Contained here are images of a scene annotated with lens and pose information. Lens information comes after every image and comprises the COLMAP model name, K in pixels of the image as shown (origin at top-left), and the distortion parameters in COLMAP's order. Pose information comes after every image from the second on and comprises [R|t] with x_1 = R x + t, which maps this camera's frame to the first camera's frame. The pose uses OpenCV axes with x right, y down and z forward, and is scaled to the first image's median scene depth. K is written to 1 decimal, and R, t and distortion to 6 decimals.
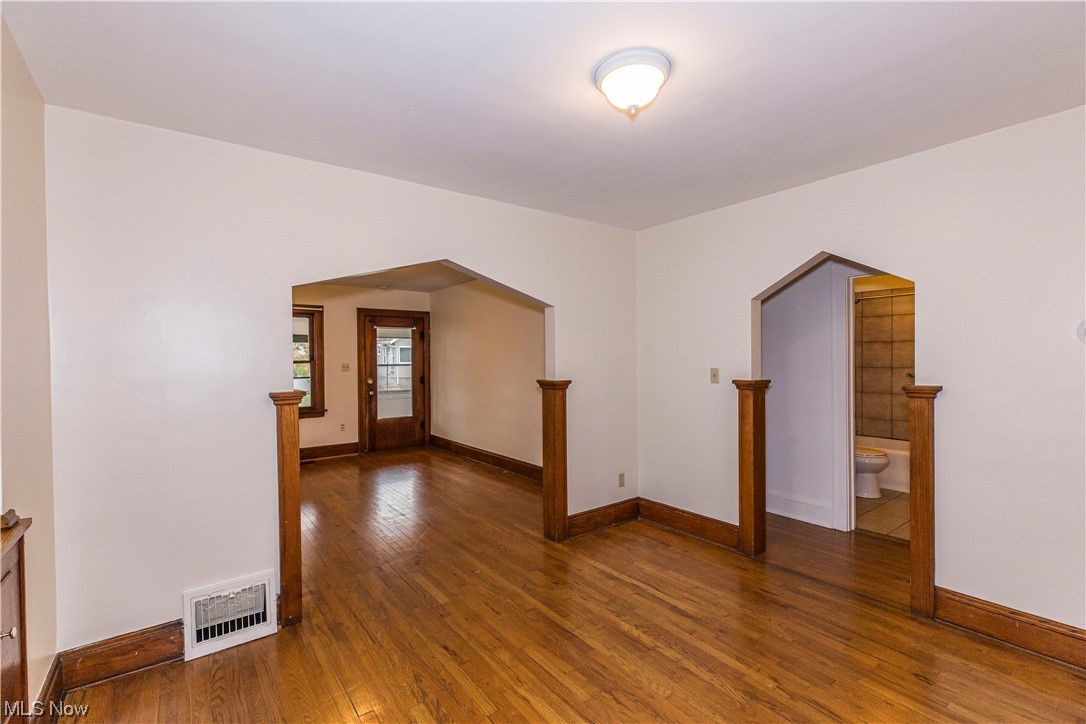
lens RADIAL K [[491.9, 0, 536.6], [0, 491.9, 360.6], [0, 0, 1]] dist [0.001838, -0.000260]
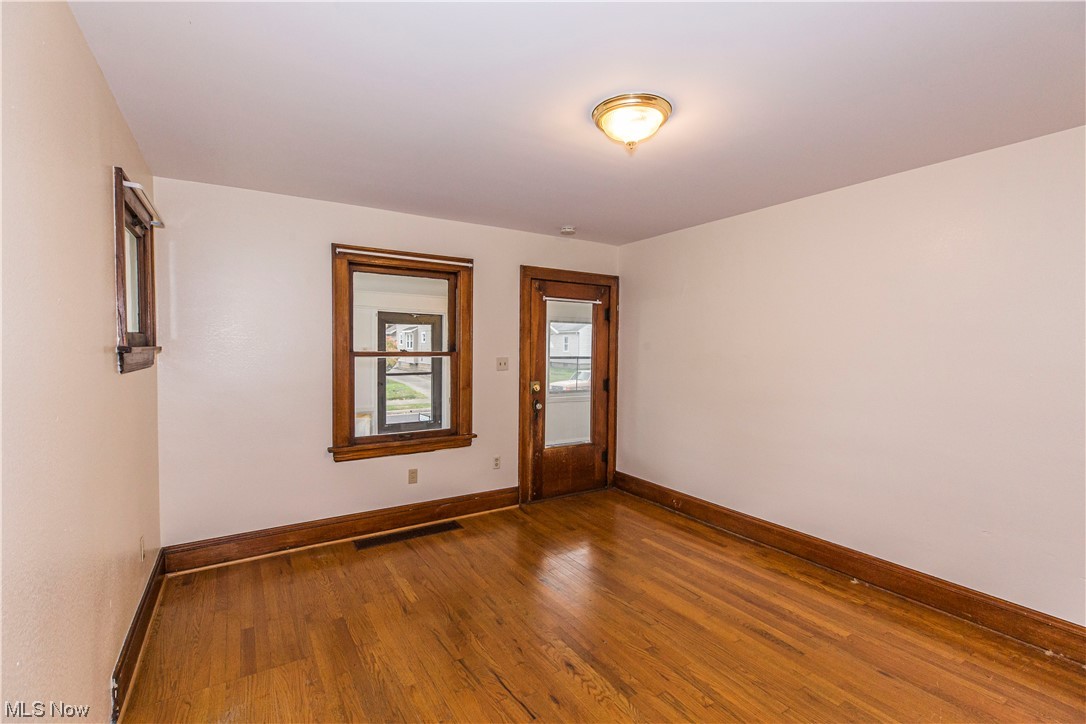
lens RADIAL K [[491.9, 0, 536.6], [0, 491.9, 360.6], [0, 0, 1]] dist [0.001838, -0.000260]
pose [[0.995603, 0.019714, -0.091571, -0.284388], [-0.018054, 0.999658, 0.018924, -0.002171], [0.091913, -0.017187, 0.995619, 0.393999]]
